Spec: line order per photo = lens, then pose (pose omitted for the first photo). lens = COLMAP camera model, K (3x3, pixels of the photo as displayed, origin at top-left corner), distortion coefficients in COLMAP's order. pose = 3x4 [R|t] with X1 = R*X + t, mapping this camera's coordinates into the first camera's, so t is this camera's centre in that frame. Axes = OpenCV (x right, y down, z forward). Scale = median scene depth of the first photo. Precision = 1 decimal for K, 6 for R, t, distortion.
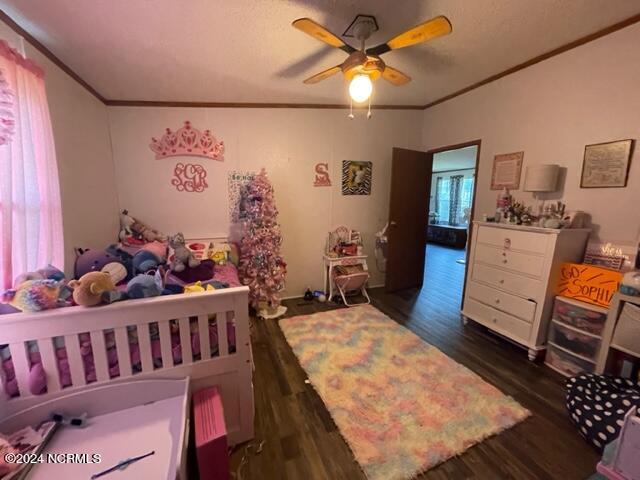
lens RADIAL K [[258.2, 0, 319.9], [0, 258.2, 242.0], [0, 0, 1]] dist [-0.001127, 0.000226]
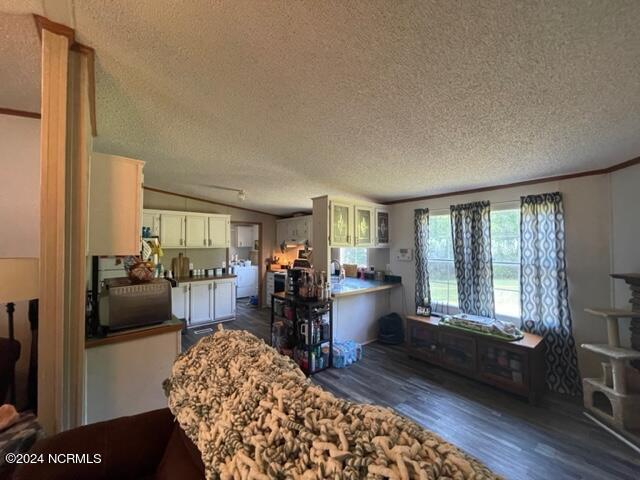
lens RADIAL K [[258.2, 0, 319.9], [0, 258.2, 240.3], [0, 0, 1]] dist [-0.001127, 0.000226]
pose [[0.945720, -0.002684, 0.324973, 0.138921], [0.064333, 0.981724, -0.179109, -0.129114], [-0.318553, 0.190293, 0.928608, 0.662735]]
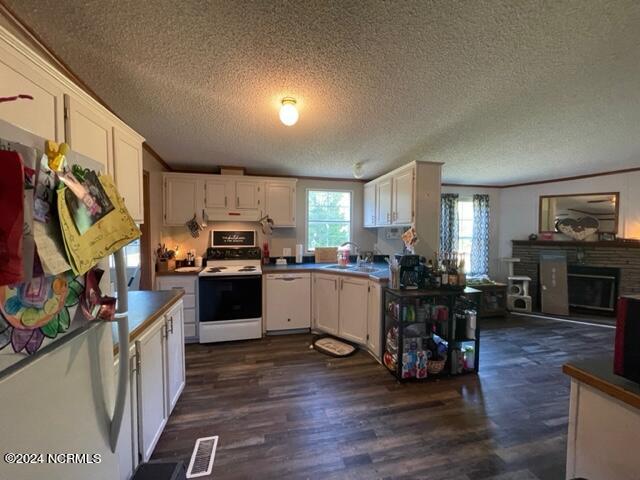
lens RADIAL K [[258.2, 0, 319.2], [0, 258.2, 240.1], [0, 0, 1]] dist [-0.001127, 0.000226]
pose [[0.166952, -0.052192, 0.984583, -0.102859], [0.165406, 0.985928, 0.024216, -0.210595], [-0.971992, 0.158813, 0.173236, 1.165679]]
